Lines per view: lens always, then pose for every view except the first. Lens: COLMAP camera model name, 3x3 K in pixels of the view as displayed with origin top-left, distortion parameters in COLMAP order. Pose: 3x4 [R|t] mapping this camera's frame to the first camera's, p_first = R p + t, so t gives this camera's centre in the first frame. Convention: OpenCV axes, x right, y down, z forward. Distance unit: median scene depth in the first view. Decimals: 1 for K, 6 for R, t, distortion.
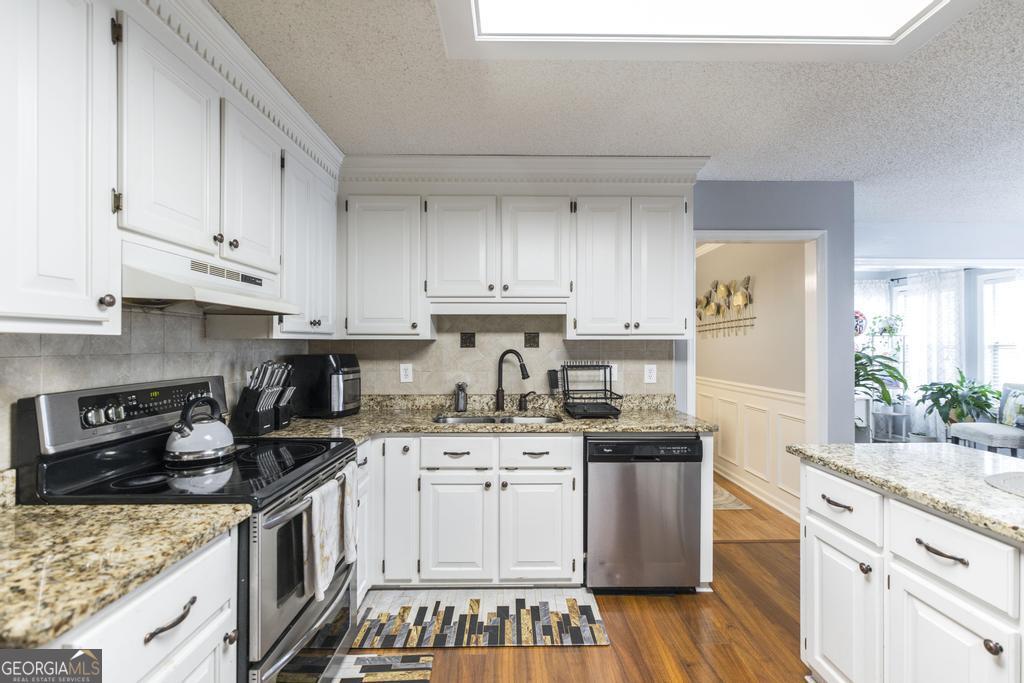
lens RADIAL K [[453.1, 0, 511.8], [0, 453.1, 345.1], [0, 0, 1]] dist [-0.004223, 0.001056]
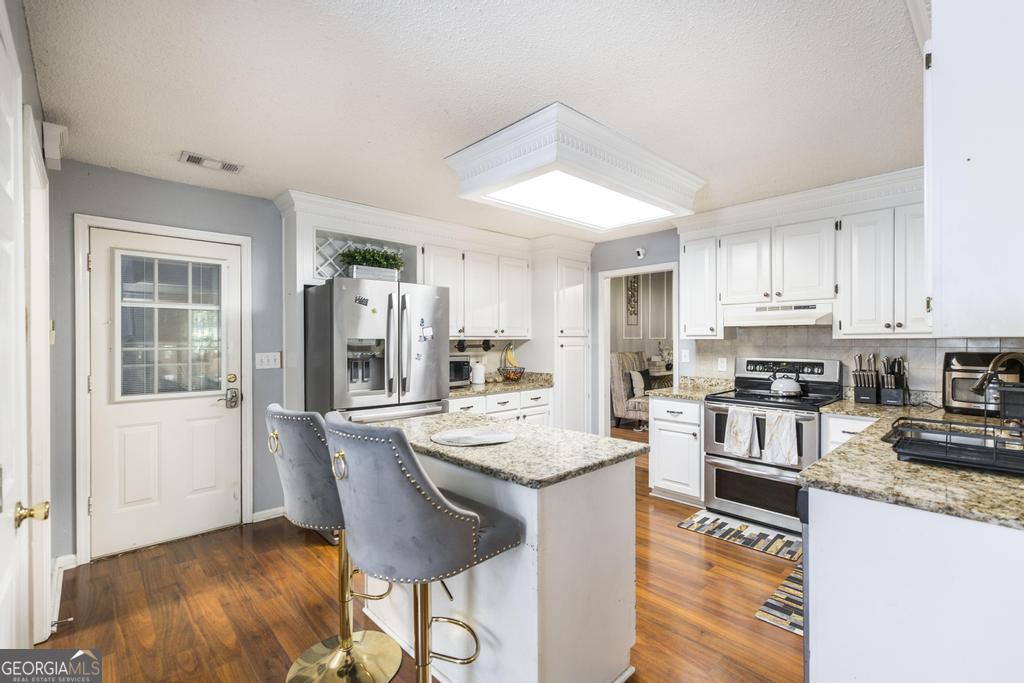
lens RADIAL K [[453.1, 0, 521.2], [0, 453.1, 340.8], [0, 0, 1]] dist [-0.004223, 0.001056]
pose [[-0.732105, 0.004202, -0.681179, 0.945630], [0.000430, 0.999984, 0.005708, -0.011317], [0.681191, 0.003886, -0.732095, 0.967693]]
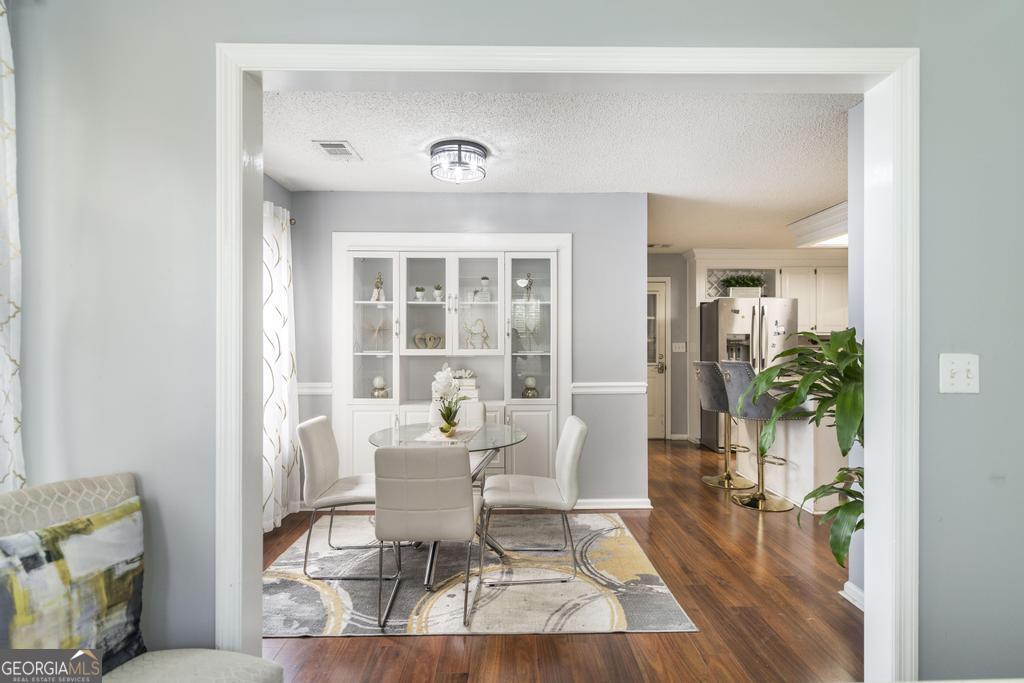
lens RADIAL K [[495.2, 0, 517.9], [0, 495.2, 342.4], [0, 0, 1]] dist [-0.000120, -0.000150]
pose [[-0.999994, 0.000639, 0.003477, 1.308872], [0.000651, 0.999994, 0.003304, 0.013913], [-0.003475, 0.003306, -0.999988, 1.803643]]
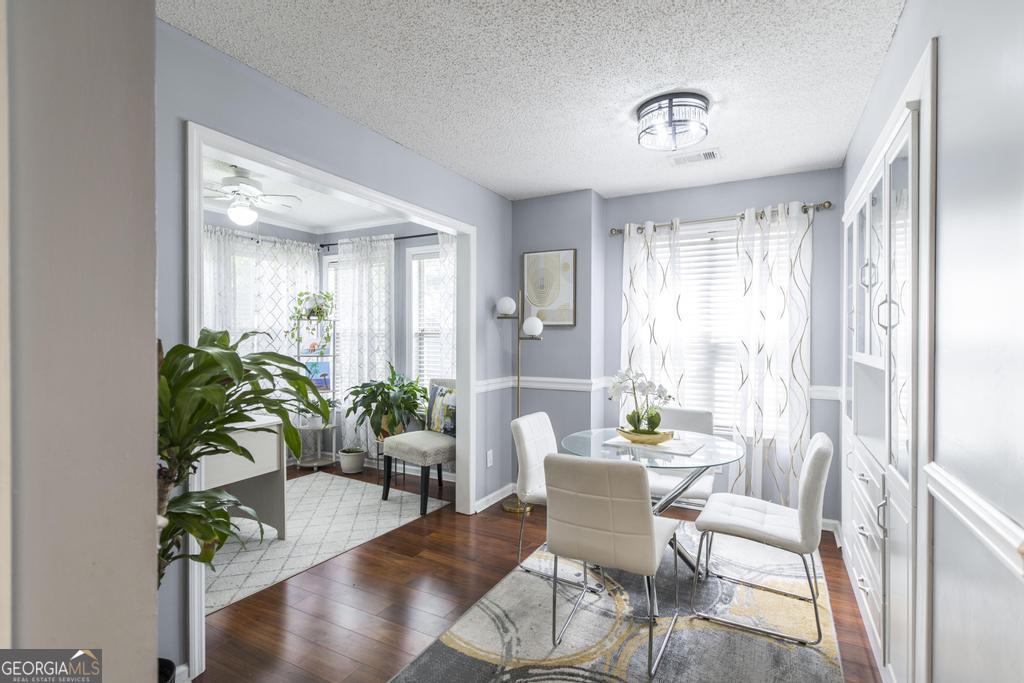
lens RADIAL K [[475.9, 0, 516.7], [0, 475.9, 343.8], [0, 0, 1]] dist [0.000291, 0.002836]
pose [[0.483828, -0.007673, 0.875129, 0.655466], [-0.004891, 0.999922, 0.011471, 0.015286], [-0.875149, -0.009830, 0.483753, 0.715659]]
